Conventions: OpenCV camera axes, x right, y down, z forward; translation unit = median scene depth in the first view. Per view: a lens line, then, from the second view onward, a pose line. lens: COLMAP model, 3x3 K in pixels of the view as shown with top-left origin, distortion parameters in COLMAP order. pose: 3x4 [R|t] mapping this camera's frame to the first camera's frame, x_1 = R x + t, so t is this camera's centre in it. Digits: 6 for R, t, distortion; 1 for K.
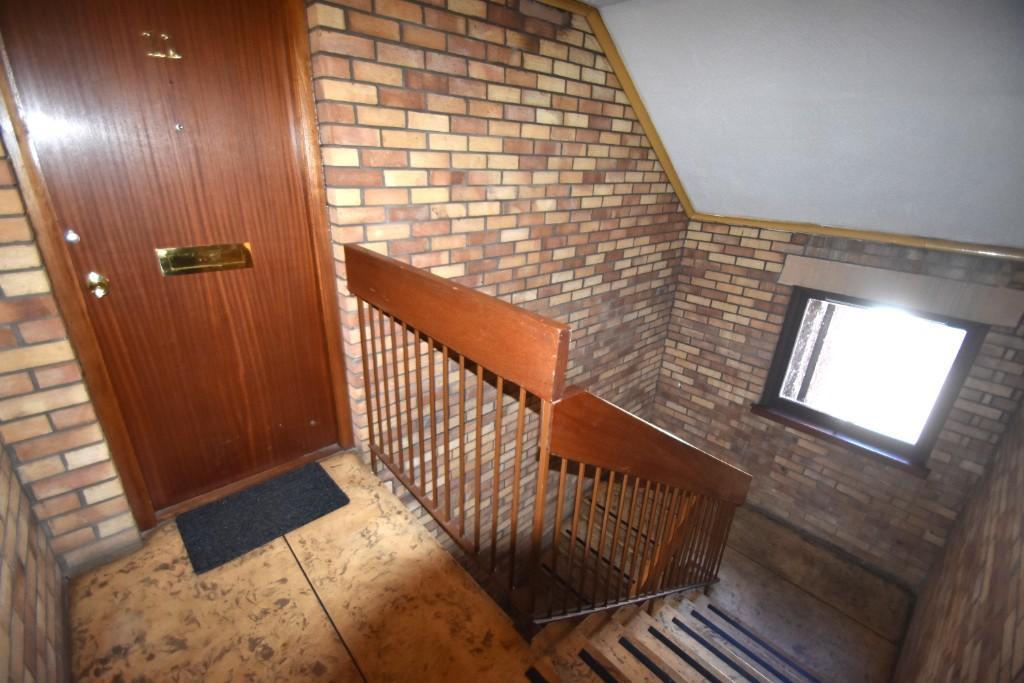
lens RADIAL K [[455.5, 0, 492.9], [0, 455.5, 344.7], [0, 0, 1]] dist [0.001432, -0.009335]
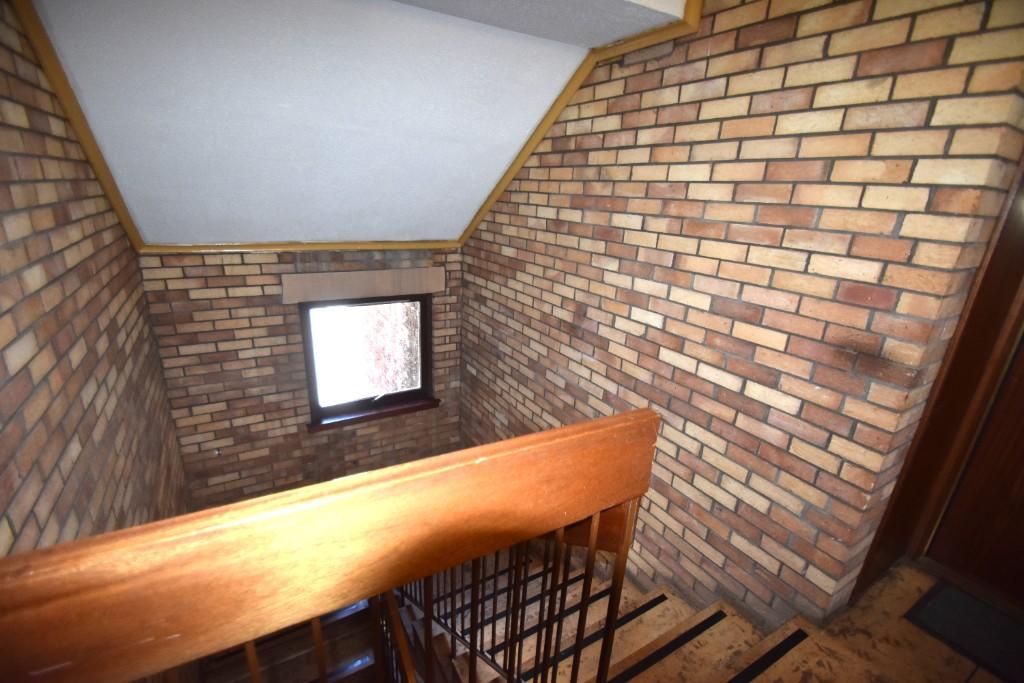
lens RADIAL K [[455.5, 0, 510.4], [0, 455.5, 345.3], [0, 0, 1]] dist [0.001432, -0.009335]
pose [[0.178190, -0.336709, 0.924595, -0.200430], [0.330932, 0.905405, 0.265943, -0.142124], [-0.926678, 0.258590, 0.272762, 0.283940]]
